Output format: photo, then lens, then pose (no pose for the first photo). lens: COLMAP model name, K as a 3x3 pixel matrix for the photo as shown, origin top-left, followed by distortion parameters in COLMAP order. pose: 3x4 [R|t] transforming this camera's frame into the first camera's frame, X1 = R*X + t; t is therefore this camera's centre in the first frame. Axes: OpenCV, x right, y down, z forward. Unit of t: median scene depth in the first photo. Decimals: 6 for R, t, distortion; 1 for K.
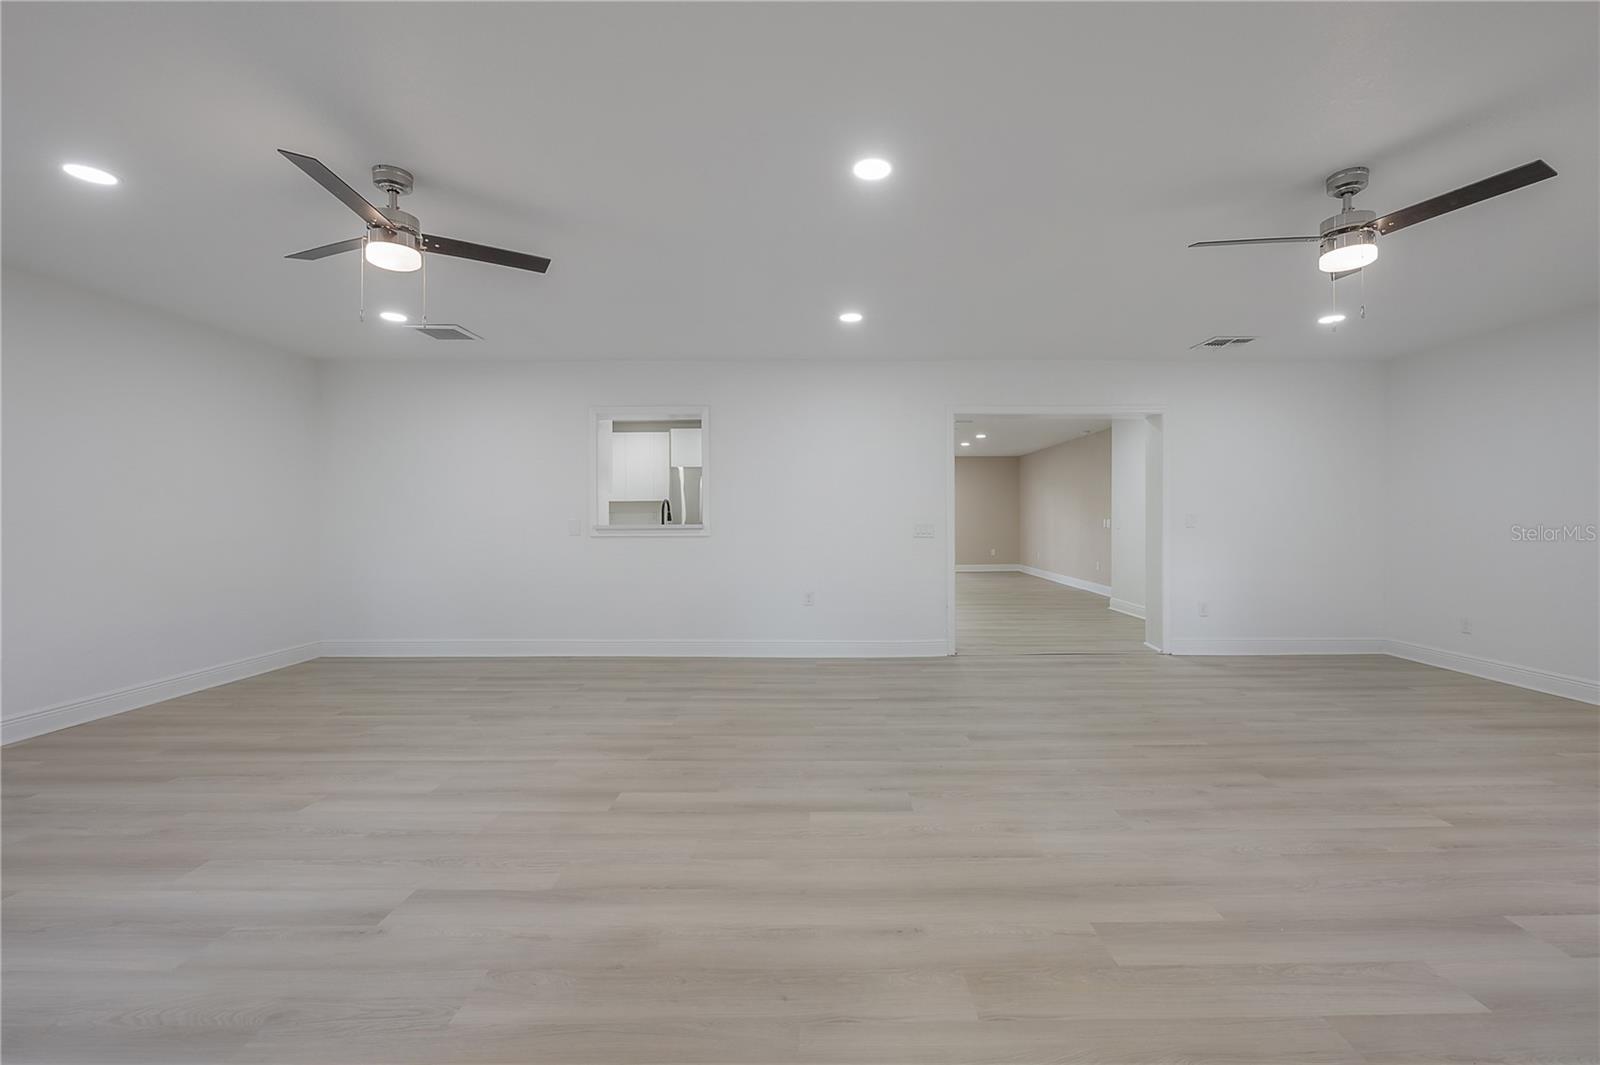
lens RADIAL K [[641.9, 0, 798.9], [0, 641.9, 520.1], [0, 0, 1]] dist [-0.009995, 0.000307]
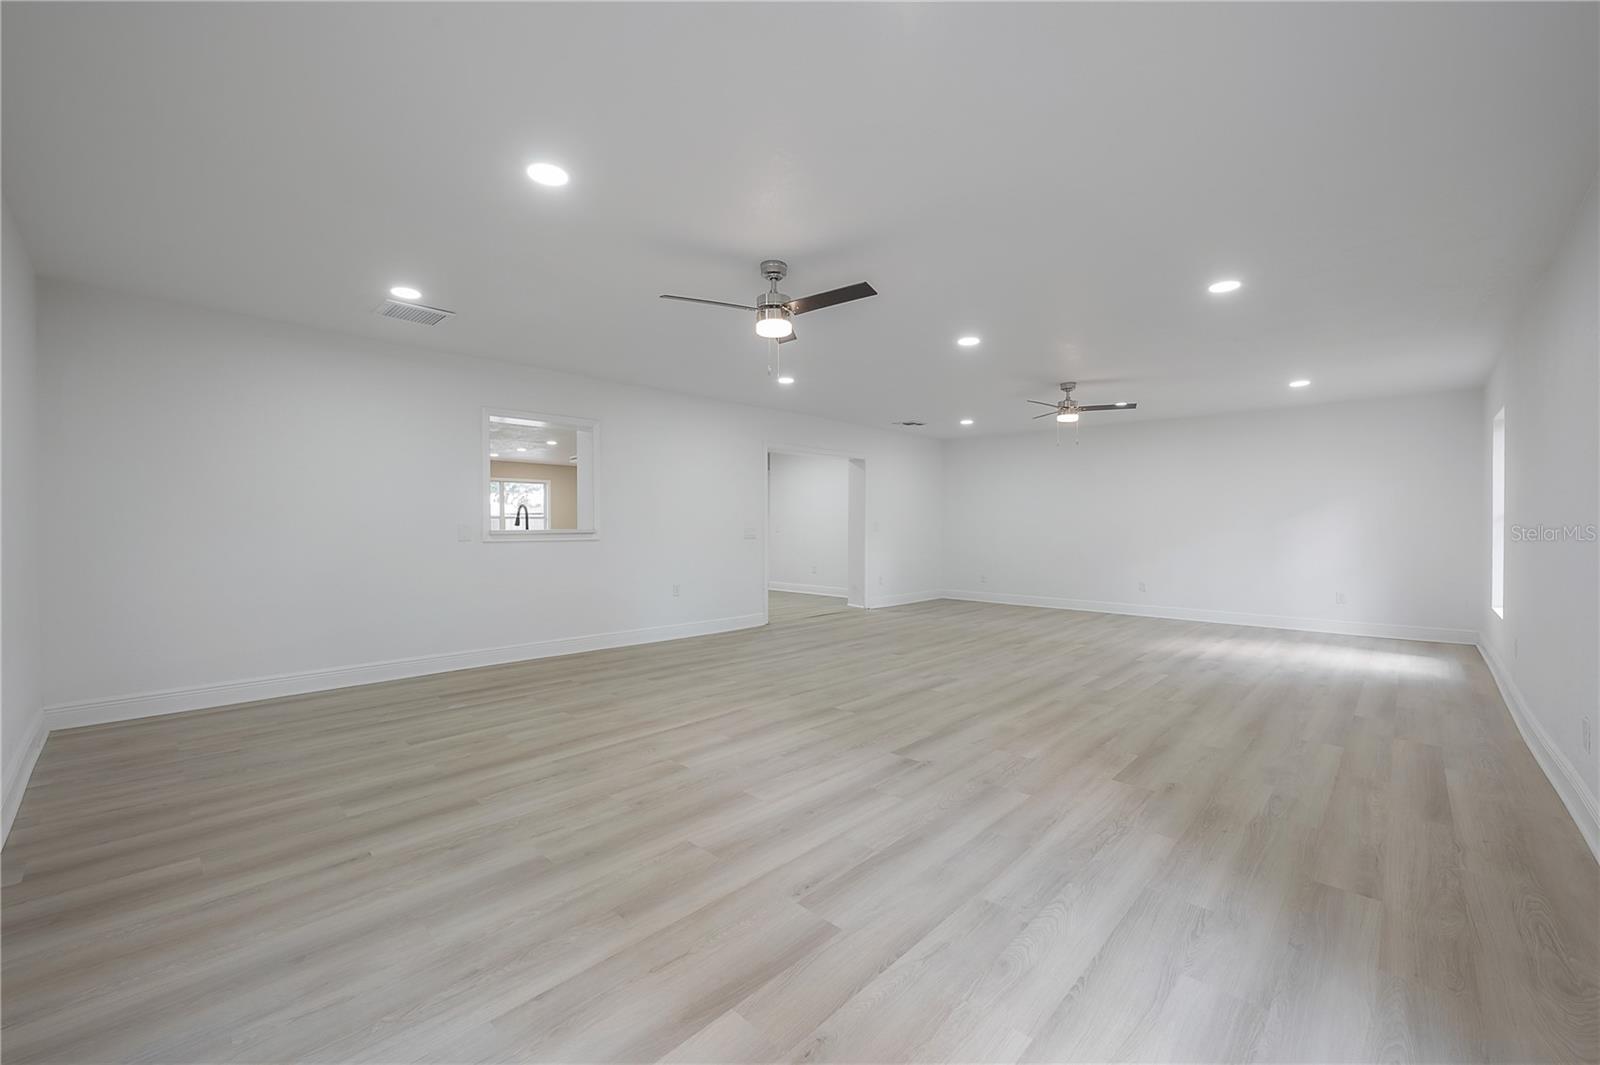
lens RADIAL K [[641.9, 0, 797.9], [0, 641.9, 540.1], [0, 0, 1]] dist [-0.009995, 0.000307]
pose [[0.711336, -0.018219, 0.702616, -0.972272], [0.001921, 0.999711, 0.023978, 0.008475], [-0.702850, -0.015707, 0.711165, 0.021609]]
